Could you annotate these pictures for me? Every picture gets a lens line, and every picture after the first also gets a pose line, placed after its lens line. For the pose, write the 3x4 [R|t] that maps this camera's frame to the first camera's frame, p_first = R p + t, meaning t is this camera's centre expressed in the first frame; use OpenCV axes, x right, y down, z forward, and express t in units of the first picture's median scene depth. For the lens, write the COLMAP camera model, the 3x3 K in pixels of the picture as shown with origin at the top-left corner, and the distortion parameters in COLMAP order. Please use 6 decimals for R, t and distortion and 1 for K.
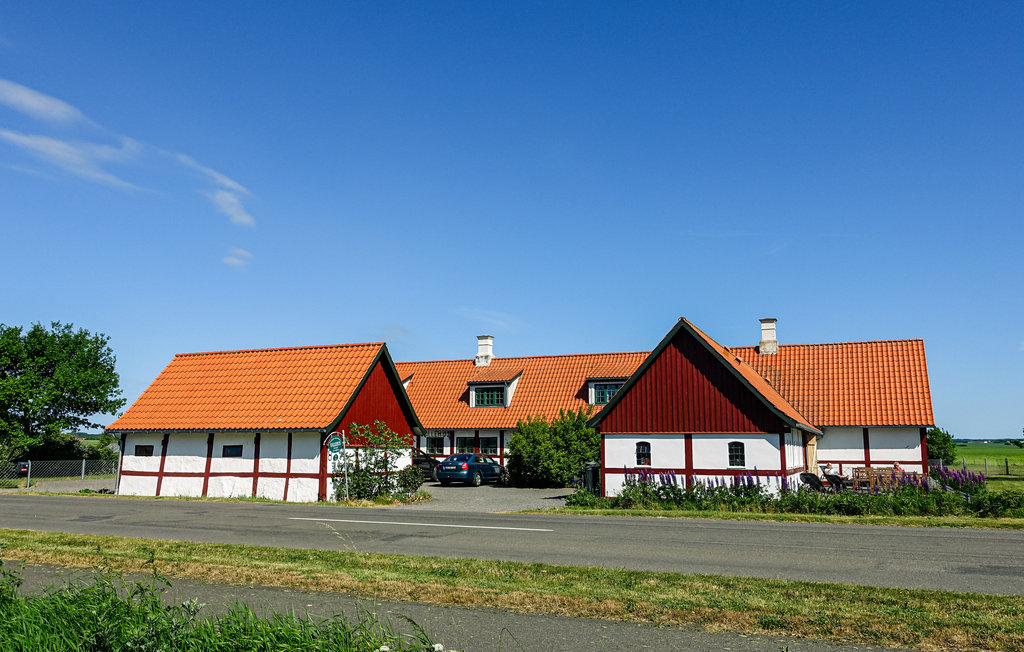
lens RADIAL K [[780.9, 0, 512.0], [0, 780.9, 326.0], [0, 0, 1]] dist [-0.011050, 0.000795]
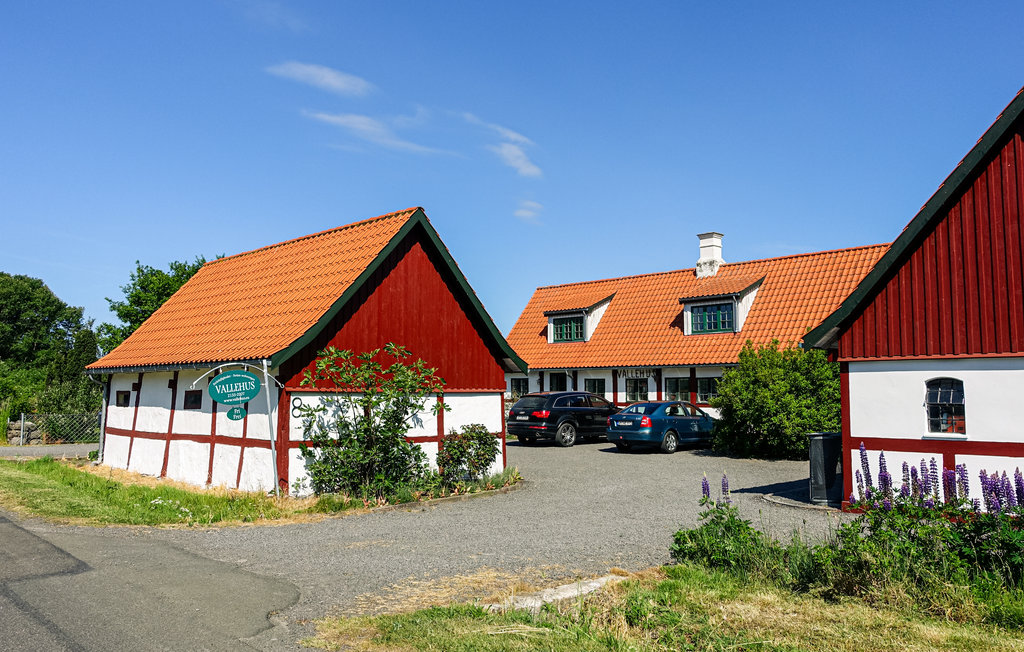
lens RADIAL K [[780.9, 0, 512.0], [0, 780.9, 326.0], [0, 0, 1]] dist [-0.011050, 0.000795]
pose [[0.927540, -0.035164, -0.372067, 0.076381], [0.060985, 0.996460, 0.057857, 0.057420], [0.368716, -0.076355, 0.926401, 0.369147]]
